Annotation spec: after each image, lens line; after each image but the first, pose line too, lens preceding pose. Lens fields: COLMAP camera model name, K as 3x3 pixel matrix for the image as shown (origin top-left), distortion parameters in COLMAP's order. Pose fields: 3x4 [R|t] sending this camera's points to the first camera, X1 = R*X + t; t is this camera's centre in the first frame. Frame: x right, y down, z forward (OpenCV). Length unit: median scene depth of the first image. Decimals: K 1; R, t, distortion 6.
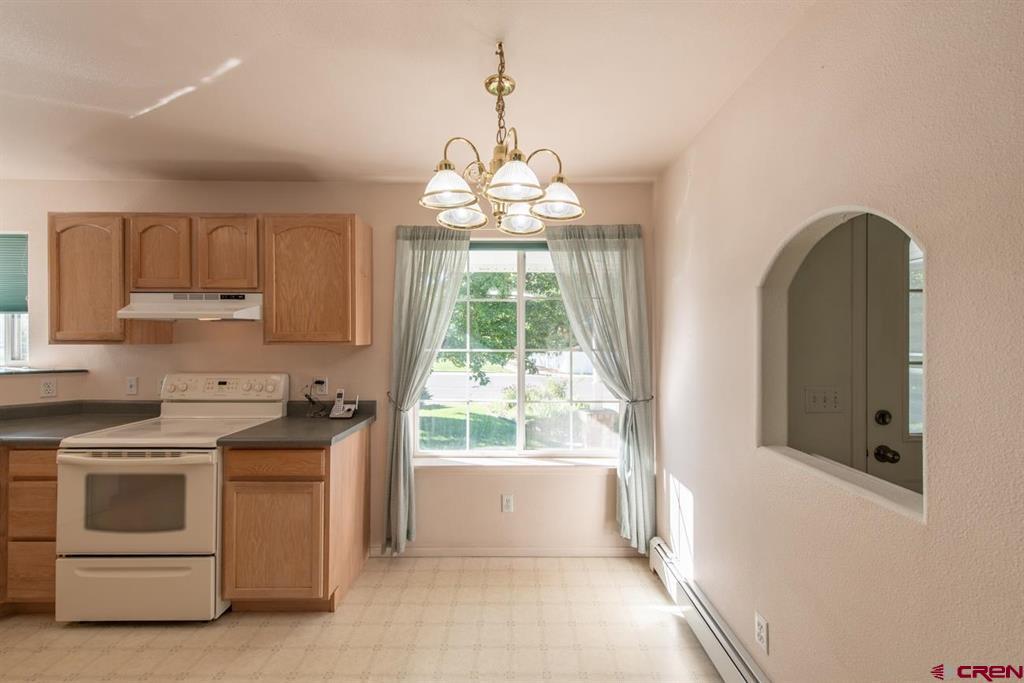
lens RADIAL K [[399.2, 0, 518.6], [0, 399.2, 340.6], [0, 0, 1]] dist [0.012002, -0.003048]
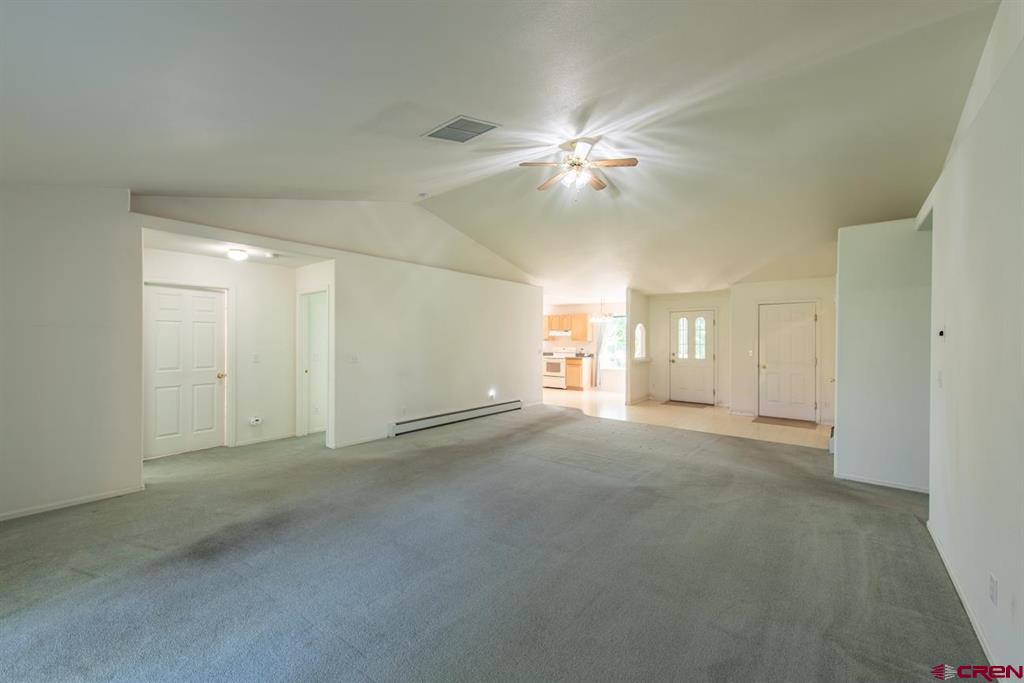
lens RADIAL K [[399.2, 0, 513.9], [0, 399.2, 340.2], [0, 0, 1]] dist [0.012002, -0.003048]
pose [[0.760748, -0.001033, -0.649046, 1.979140], [0.002898, 0.999994, 0.001804, -0.006965], [0.649041, -0.003253, 0.760747, -3.147321]]
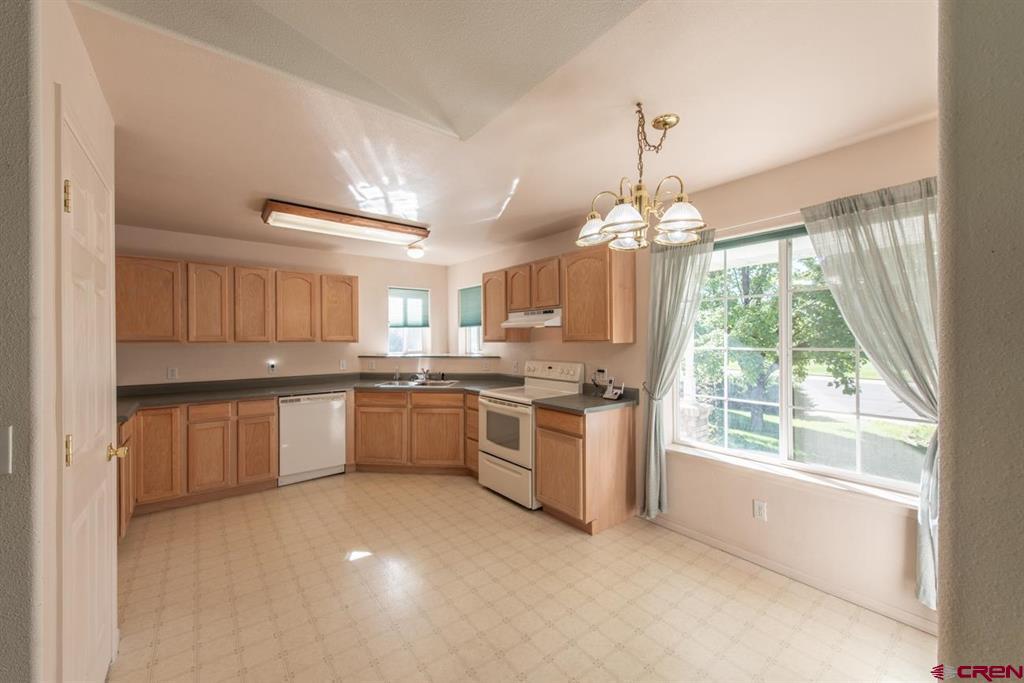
lens RADIAL K [[399.2, 0, 510.2], [0, 399.2, 340.9], [0, 0, 1]] dist [0.012002, -0.003048]
pose [[0.611772, -0.003417, -0.791027, 0.404409], [0.006854, 0.999976, 0.000981, 0.000819], [0.791005, -0.006022, 0.611781, -0.055147]]
